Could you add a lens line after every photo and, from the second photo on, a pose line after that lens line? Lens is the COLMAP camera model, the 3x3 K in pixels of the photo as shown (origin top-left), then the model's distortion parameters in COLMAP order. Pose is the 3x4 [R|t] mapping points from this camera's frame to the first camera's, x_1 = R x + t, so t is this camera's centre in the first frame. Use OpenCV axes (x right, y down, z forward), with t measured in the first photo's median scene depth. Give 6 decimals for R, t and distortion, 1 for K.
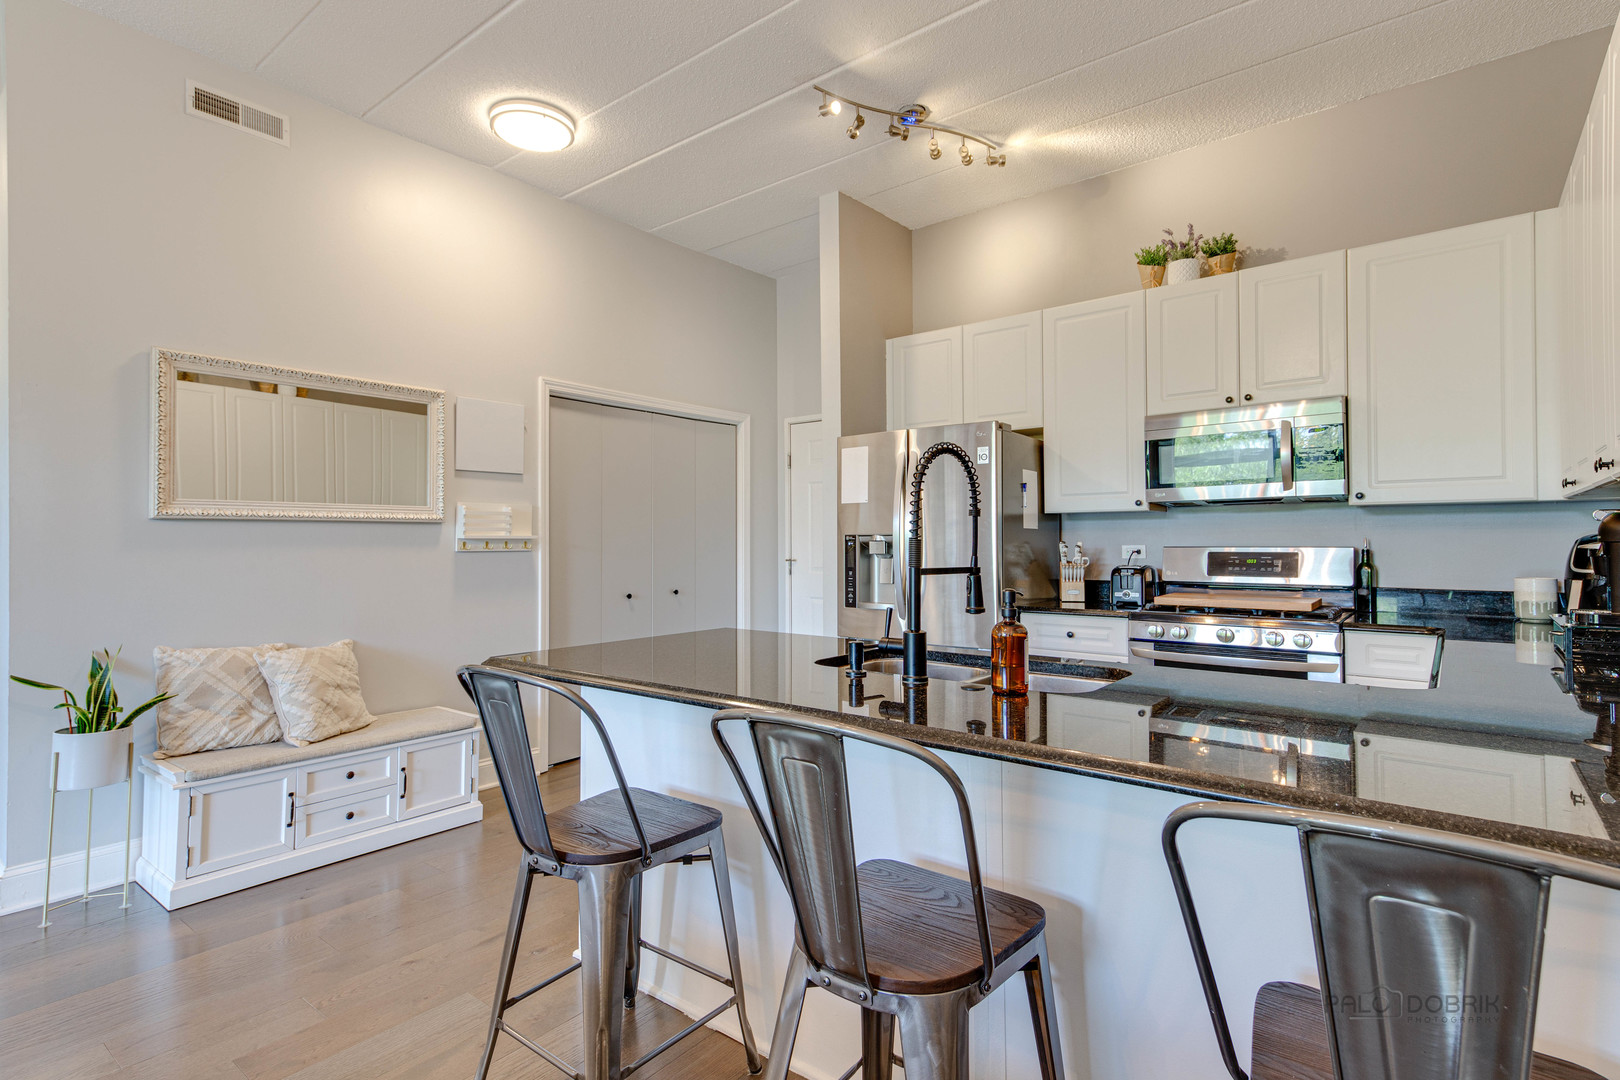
lens RADIAL K [[800.3, 0, 808.0], [0, 800.3, 531.2], [0, 0, 1]] dist [0.026807, 0.000221]
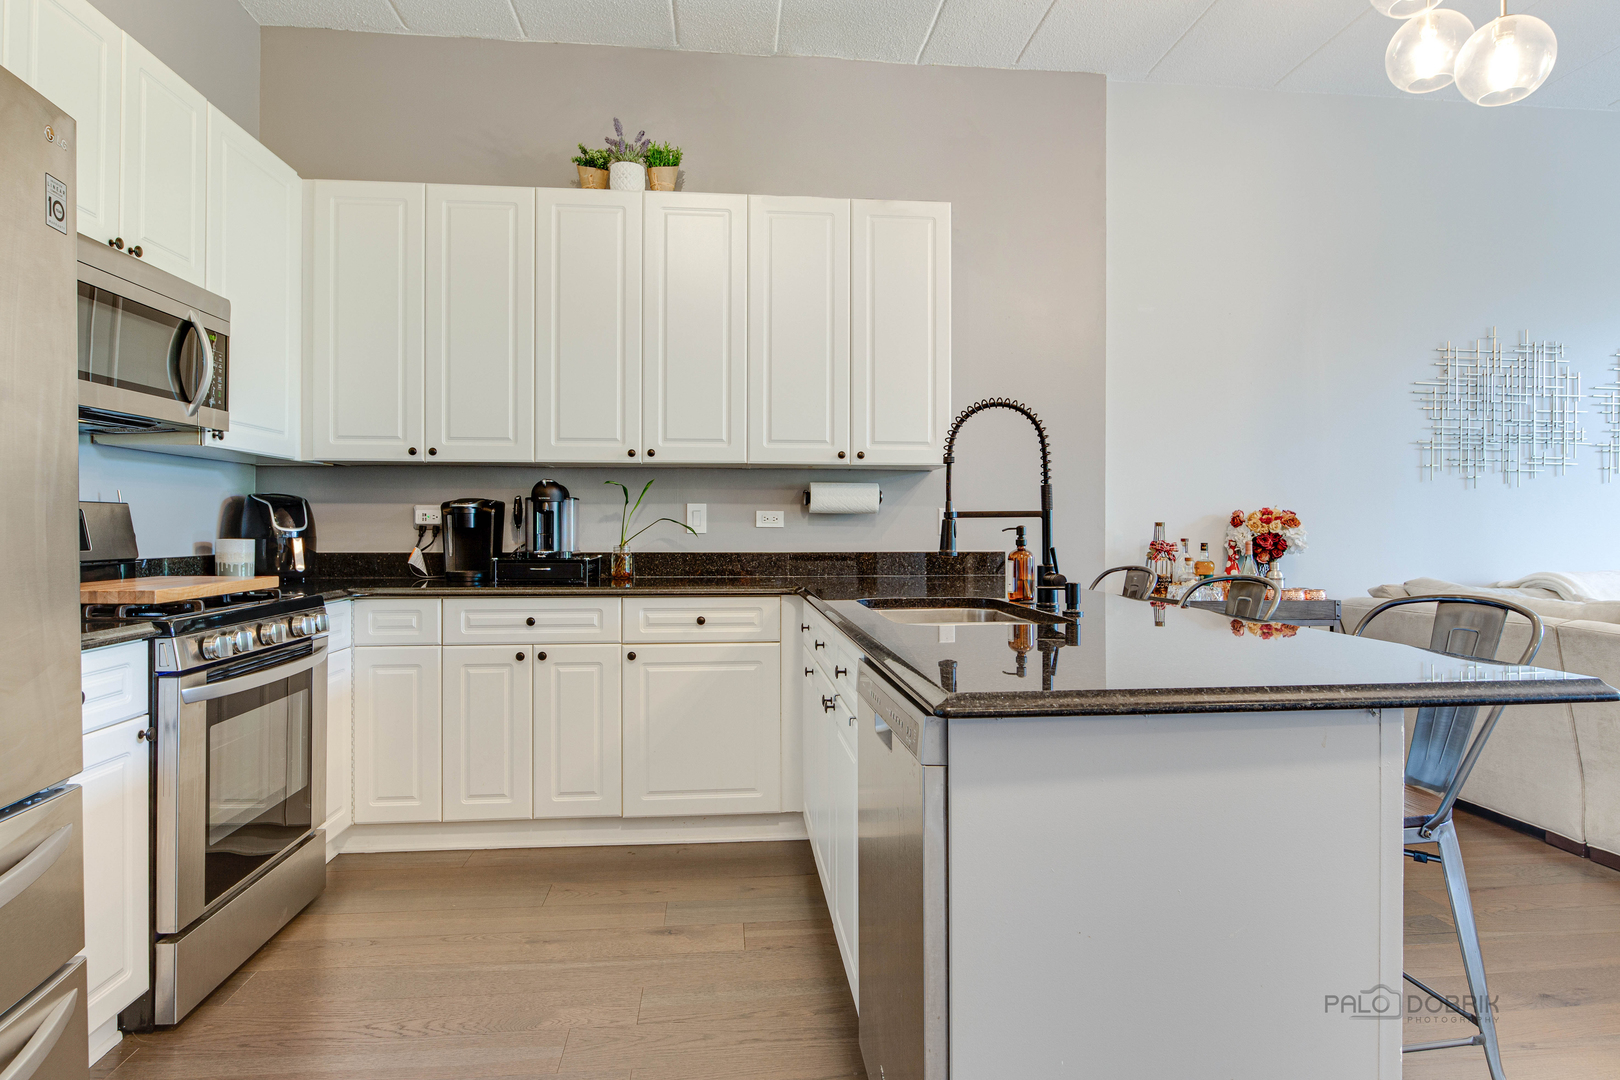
lens RADIAL K [[904.8, 0, 821.6], [0, 904.8, 526.6], [0, 0, 1]] dist [-0.003387, 0.001604]
pose [[-0.713020, 0.001633, 0.701142, -0.272698], [-0.006890, 0.999933, -0.009336, 0.039815], [-0.701110, -0.011488, -0.712961, 1.045280]]
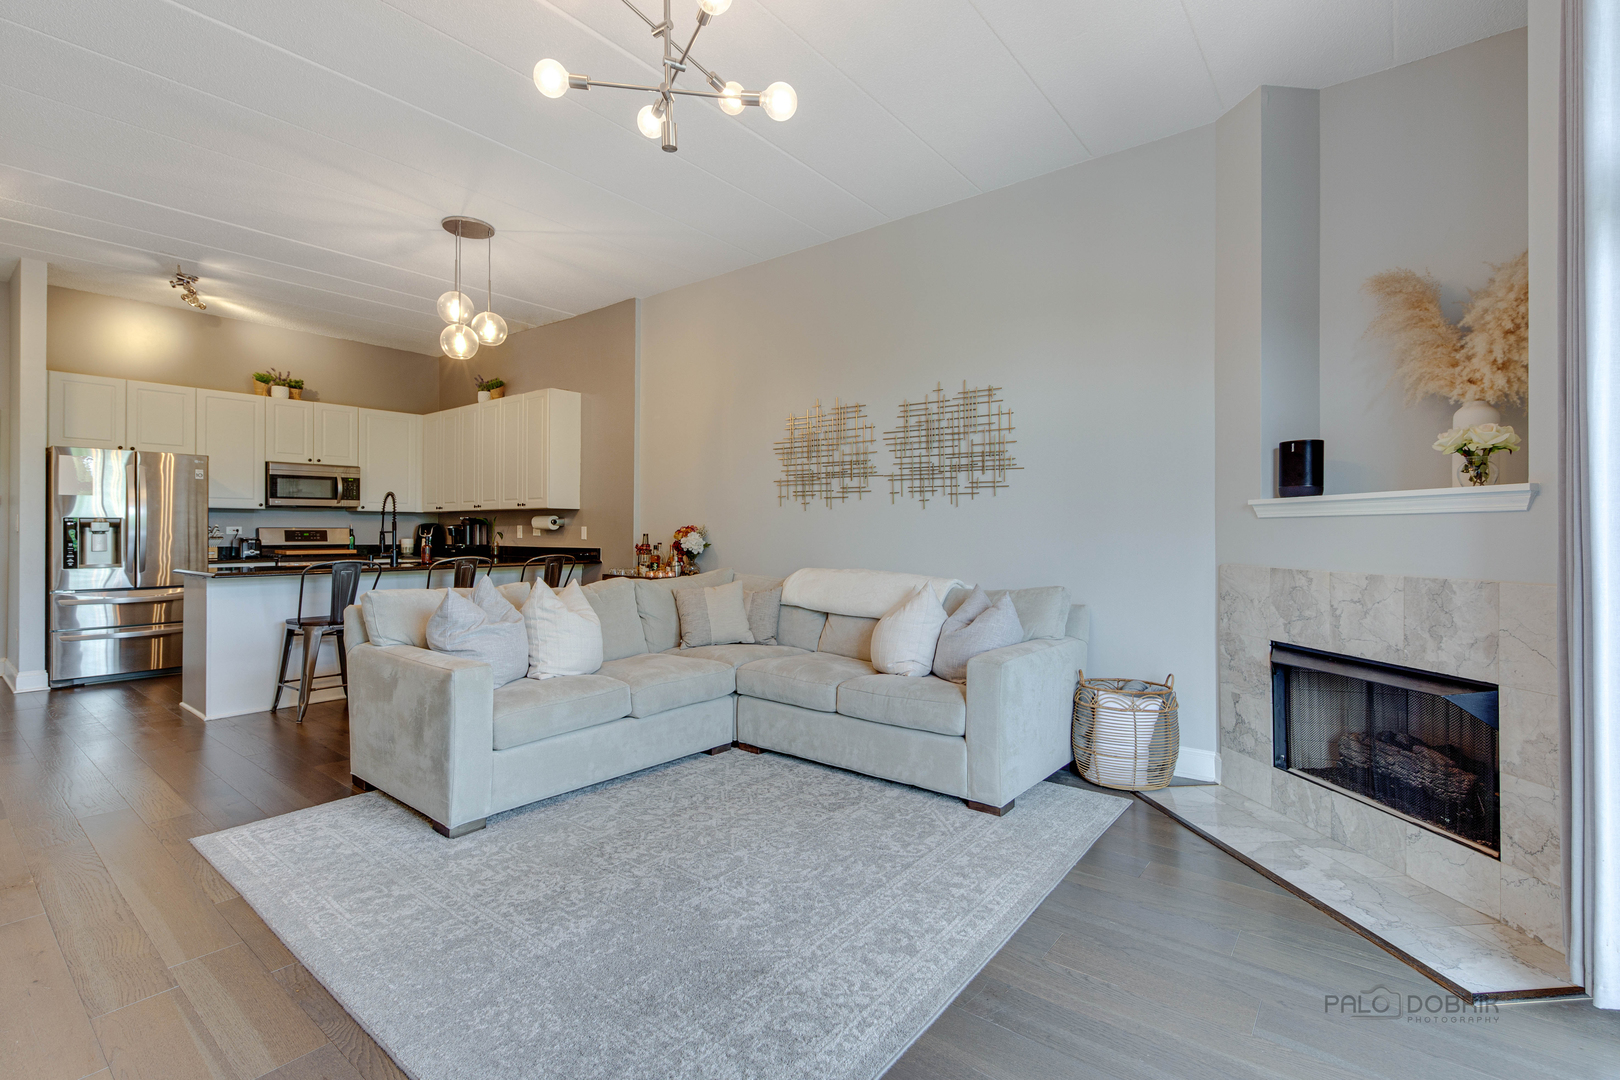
lens RADIAL K [[747.8, 0, 810.1], [0, 747.8, 531.7], [0, 0, 1]] dist [0.005959, -0.001249]
pose [[0.000228, 0.004652, 0.999989, -1.421198], [-0.013907, 0.999892, -0.004649, 0.020038], [-0.999903, -0.013905, 0.000293, -0.336658]]
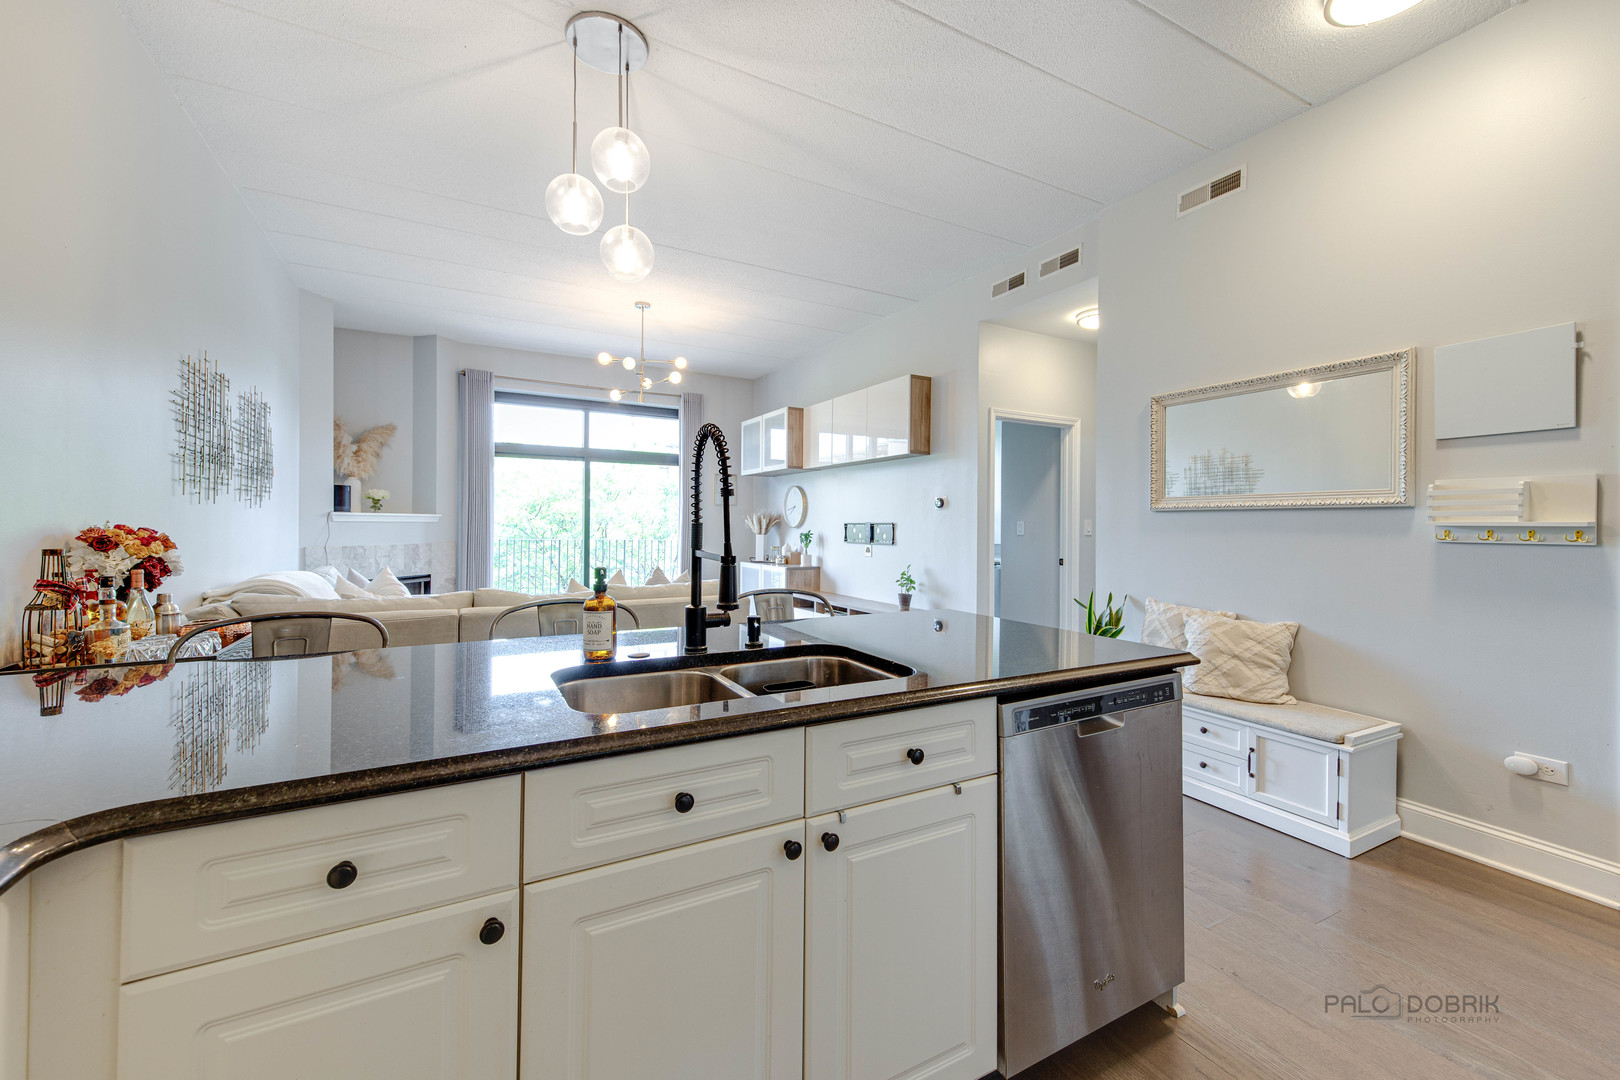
lens RADIAL K [[647.3, 0, 832.4], [0, 647.3, 529.0], [0, 0, 1]] dist [0.015623, 0.000485]
pose [[-0.366006, 0.006563, -0.930589, 0.437721], [0.004864, 0.999975, 0.005139, 0.007025], [0.930600, -0.002645, -0.366029, 0.760985]]
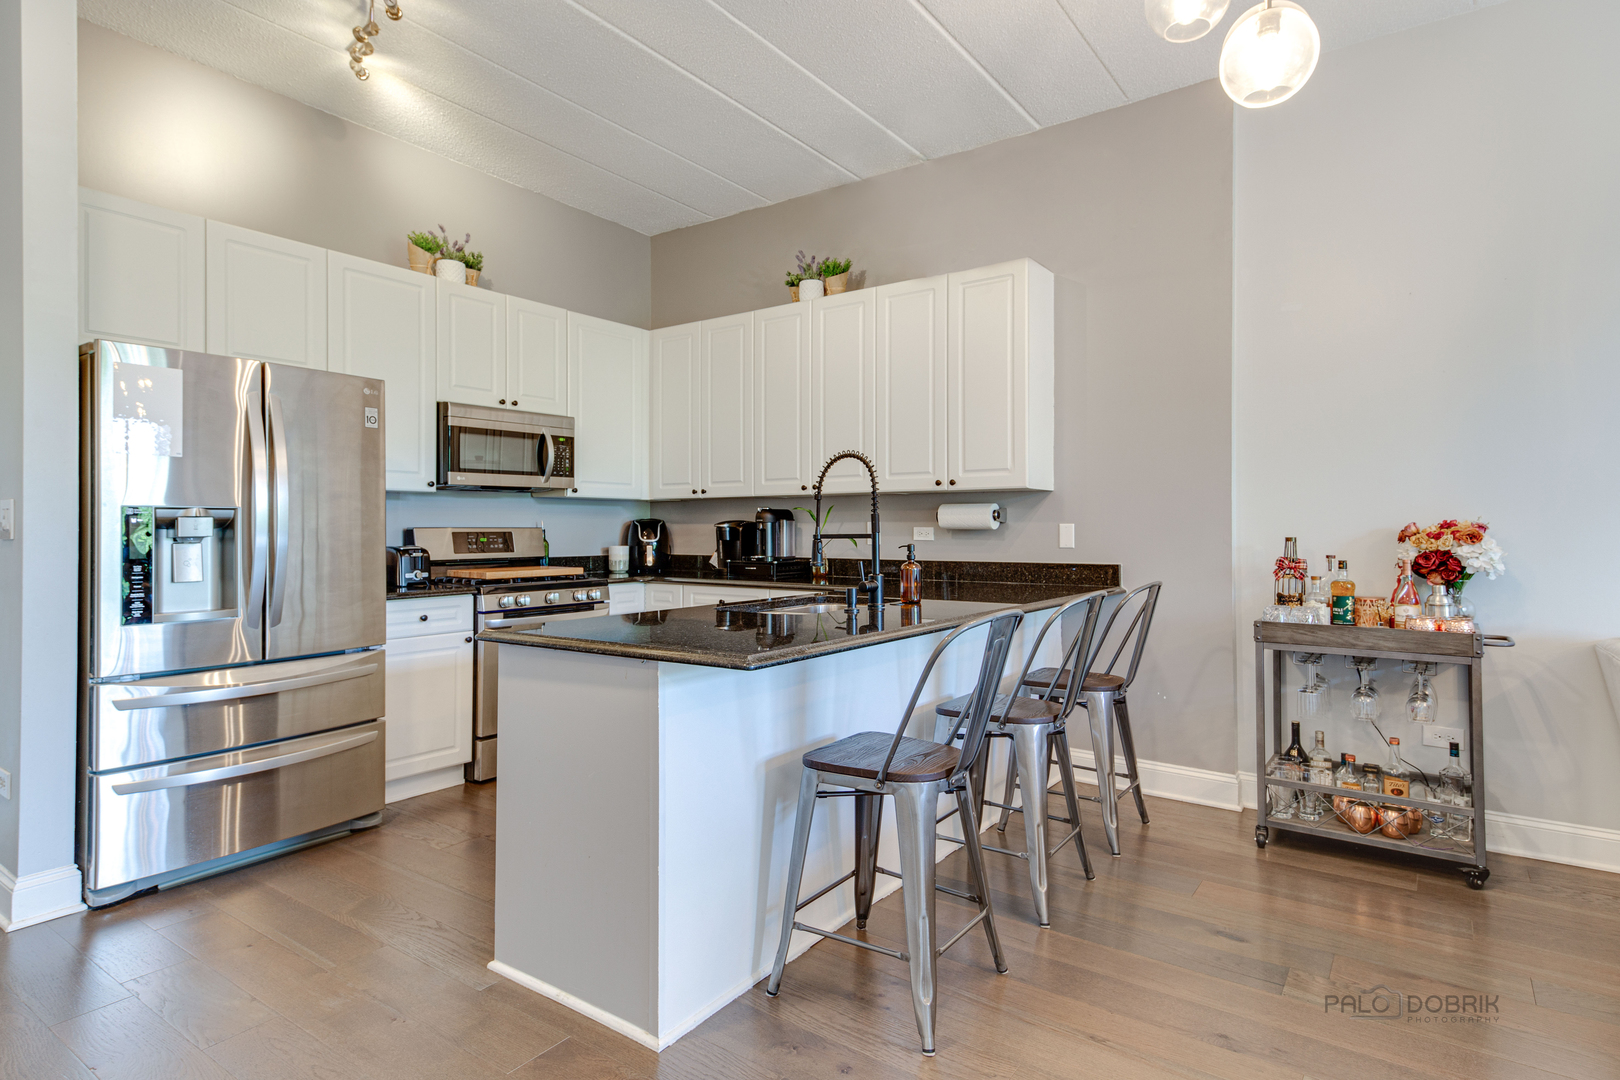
lens RADIAL K [[871.7, 0, 806.5], [0, 871.7, 519.8], [0, 0, 1]] dist [0.035639, -0.004396]
pose [[-0.060499, 0.014534, 0.998062, -0.734469], [-0.009474, 0.999841, -0.015134, 0.022789], [-0.998123, -0.010371, -0.060352, 0.597743]]
